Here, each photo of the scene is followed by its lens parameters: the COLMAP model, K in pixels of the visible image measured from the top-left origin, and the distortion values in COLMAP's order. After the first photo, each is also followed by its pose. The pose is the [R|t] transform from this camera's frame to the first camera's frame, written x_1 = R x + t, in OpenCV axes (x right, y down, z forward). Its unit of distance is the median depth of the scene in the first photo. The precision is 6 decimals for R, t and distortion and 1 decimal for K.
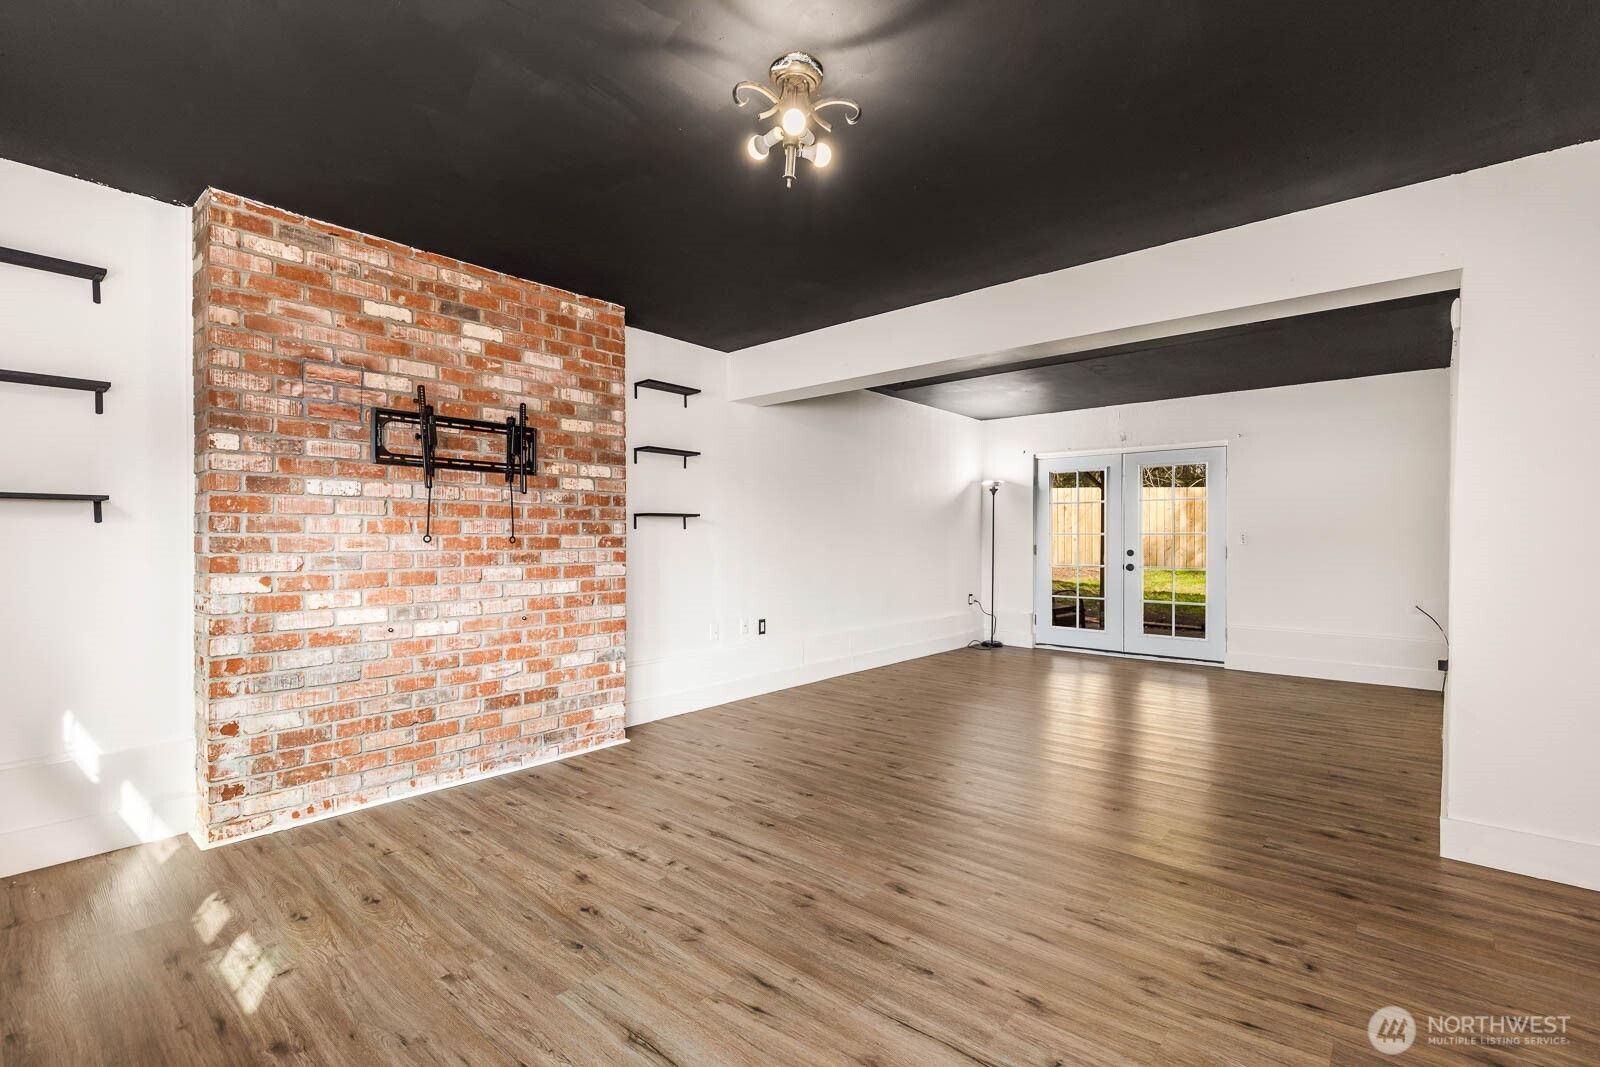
lens RADIAL K [[729.0, 0, 813.5], [0, 729.0, 535.0], [0, 0, 1]] dist [0.010138, -0.000185]
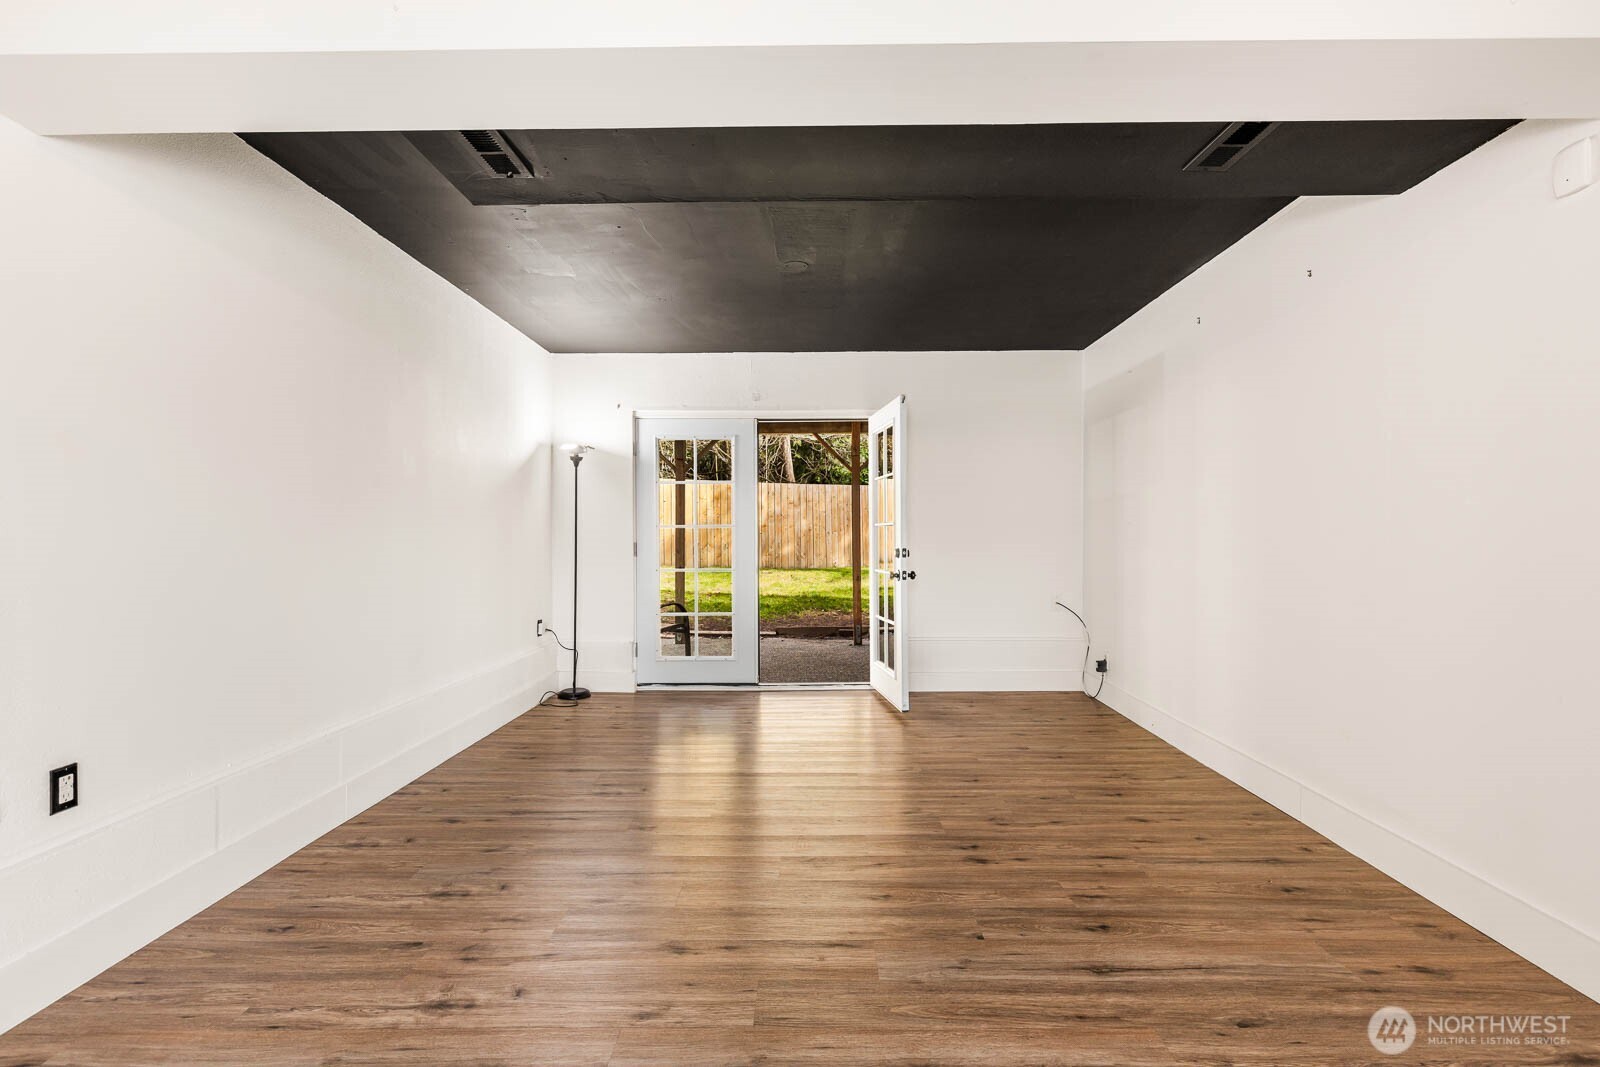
lens RADIAL K [[729.0, 0, 800.1], [0, 729.0, 538.0], [0, 0, 1]] dist [0.010138, -0.000185]
pose [[0.769700, -0.006891, 0.638368, -0.038874], [0.002360, 0.999966, 0.007949, 0.010211], [-0.638401, -0.004612, 0.769690, 0.806841]]
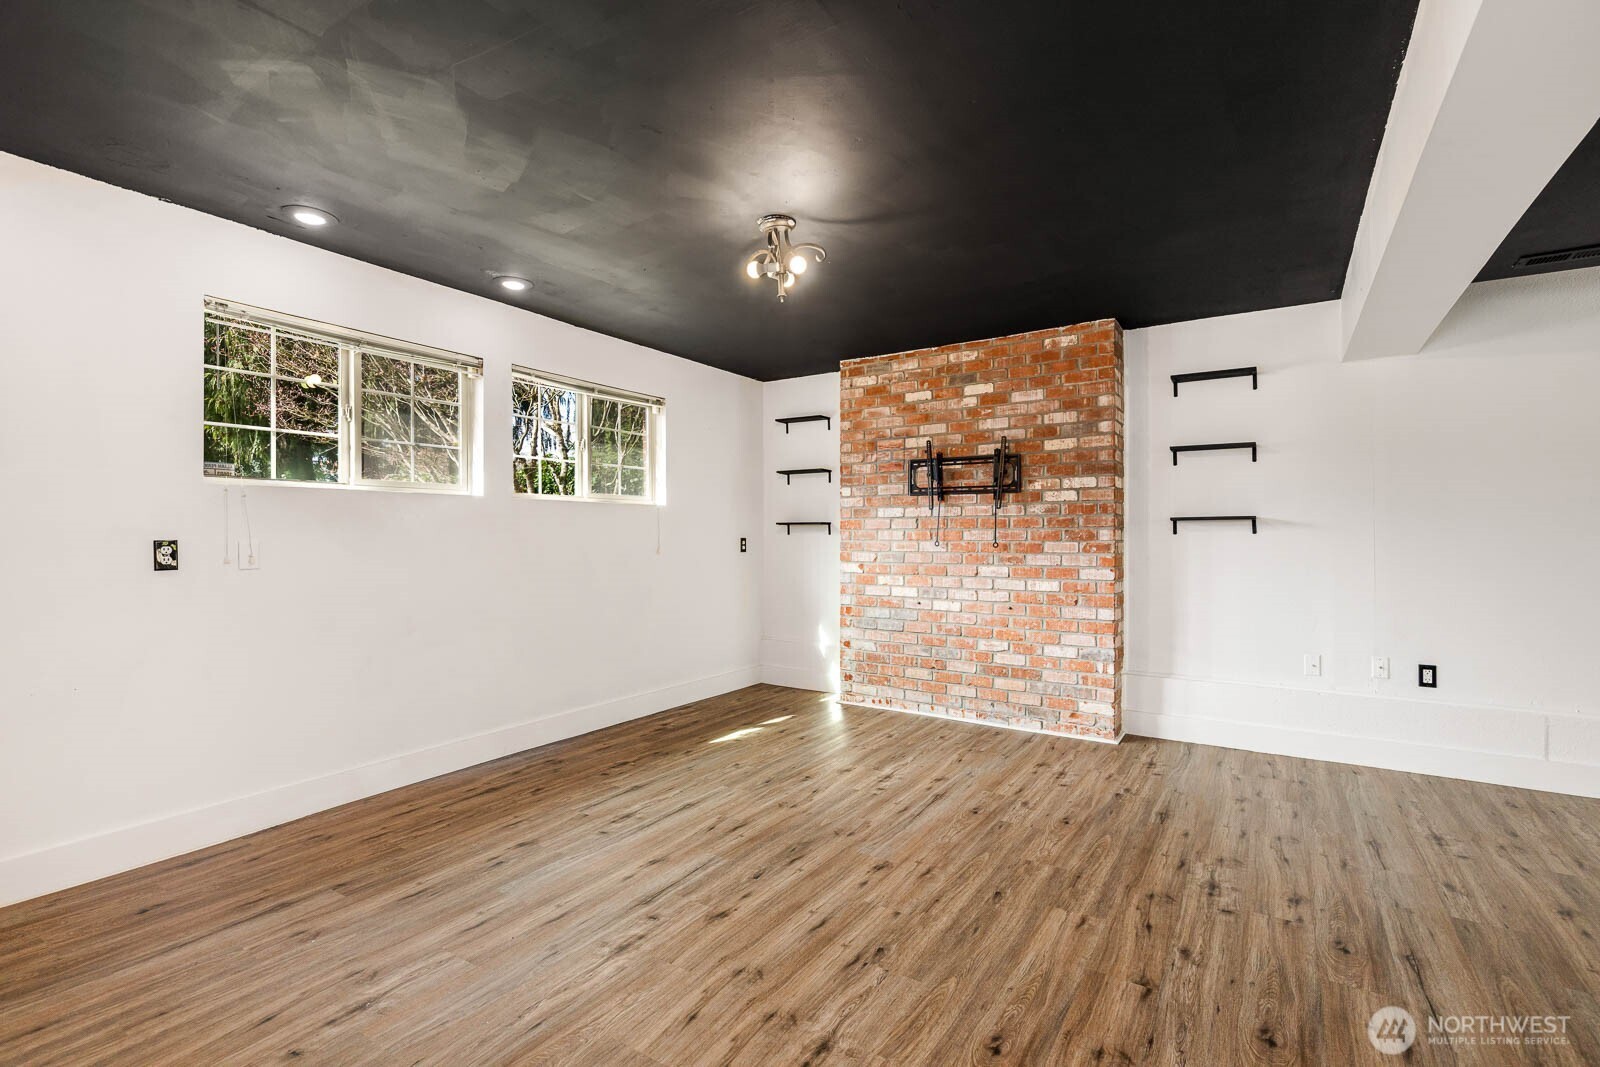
lens RADIAL K [[729.0, 0, 798.5], [0, 729.0, 535.7], [0, 0, 1]] dist [0.010138, -0.000185]
pose [[0.114034, -0.001690, -0.993475, 0.849579], [0.003983, 0.999991, -0.001244, -0.010054], [0.993469, -0.003816, 0.114040, 0.533529]]
